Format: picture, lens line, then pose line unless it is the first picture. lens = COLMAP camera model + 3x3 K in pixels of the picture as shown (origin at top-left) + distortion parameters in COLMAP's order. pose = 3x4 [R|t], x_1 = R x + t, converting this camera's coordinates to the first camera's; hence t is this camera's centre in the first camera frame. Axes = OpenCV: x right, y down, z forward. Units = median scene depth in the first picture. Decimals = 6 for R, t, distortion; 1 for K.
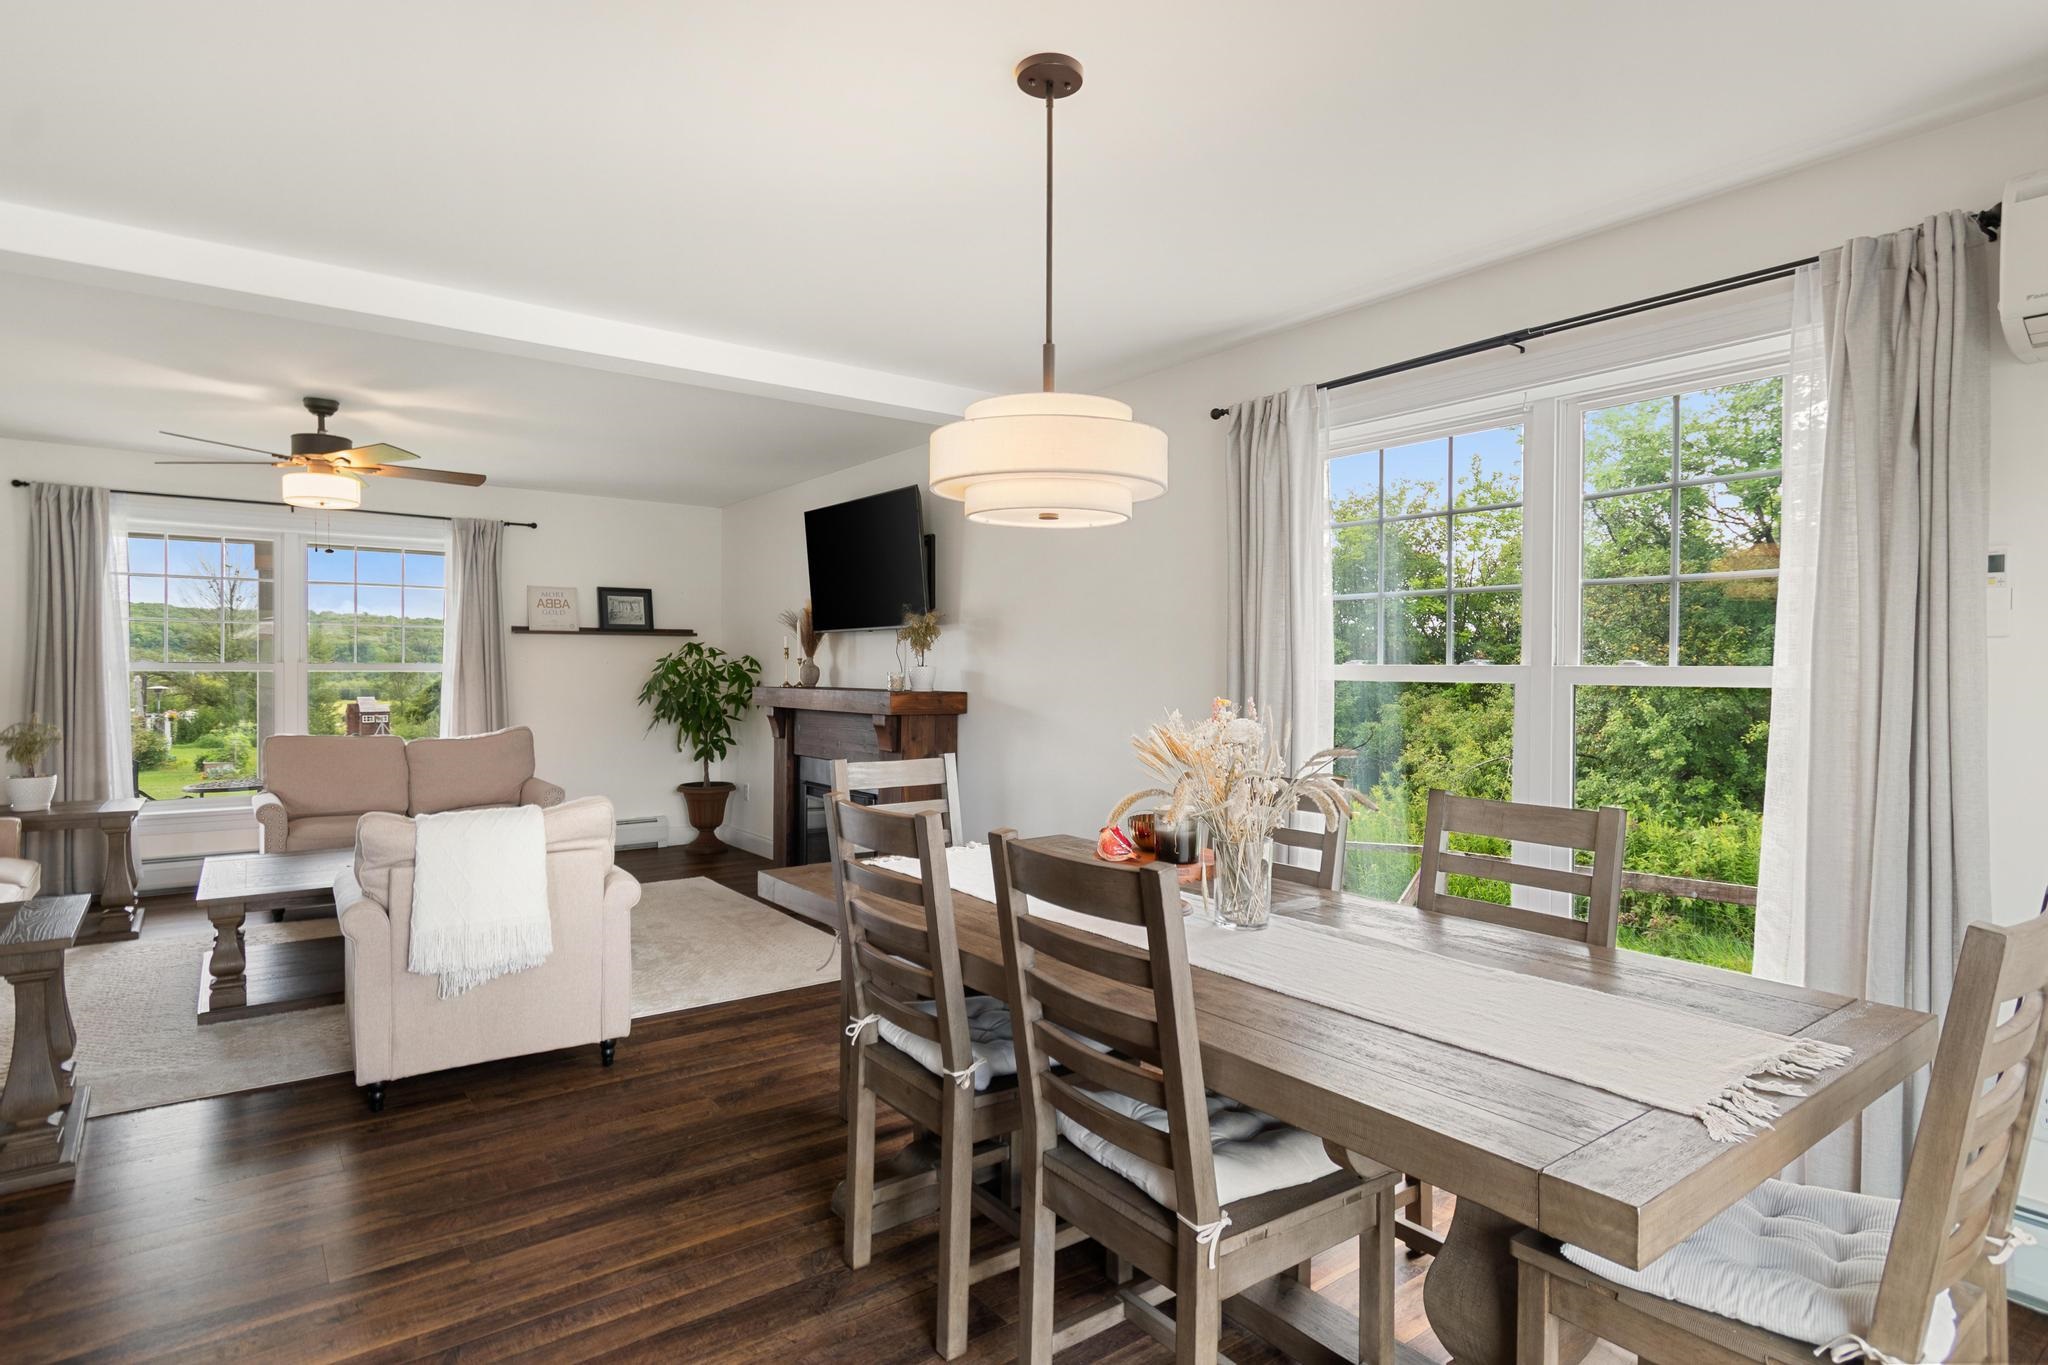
lens RADIAL K [[1066.2, 0, 1028.3], [0, 1066.2, 671.9], [0, 0, 1]] dist [0.003240, -0.001523]
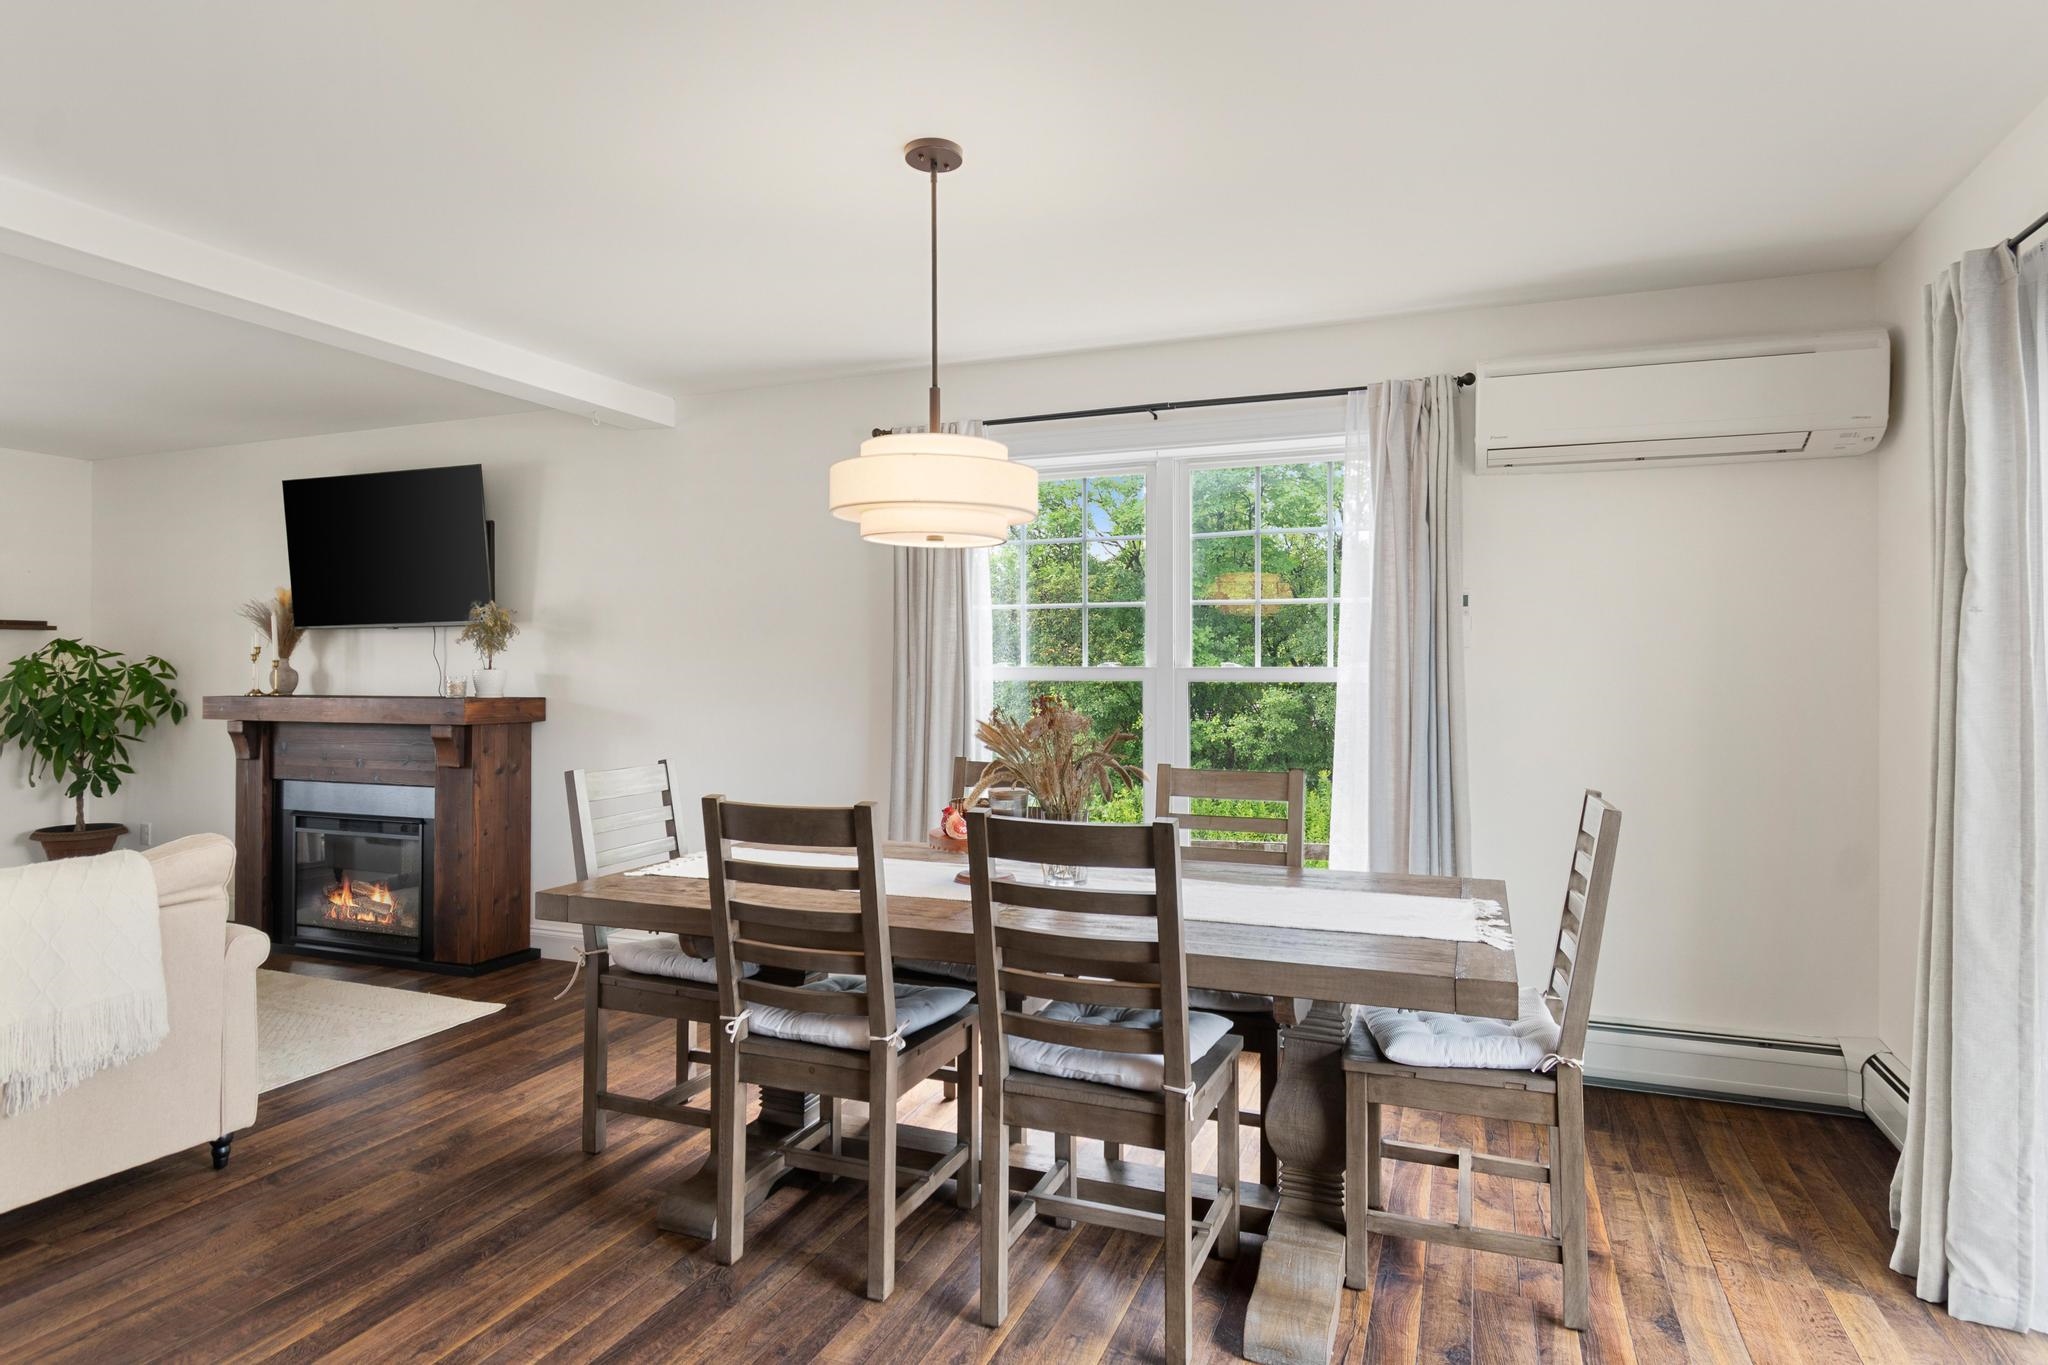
lens RADIAL K [[1121.0, 0, 1021.6], [0, 1121.0, 651.7], [0, 0, 1]] dist [0.000095, -0.003468]
pose [[0.854512, 0.003330, 0.519421, -0.331831], [0.006435, 0.999835, -0.016997, -0.002026], [-0.519392, 0.017867, 0.854349, -0.043615]]
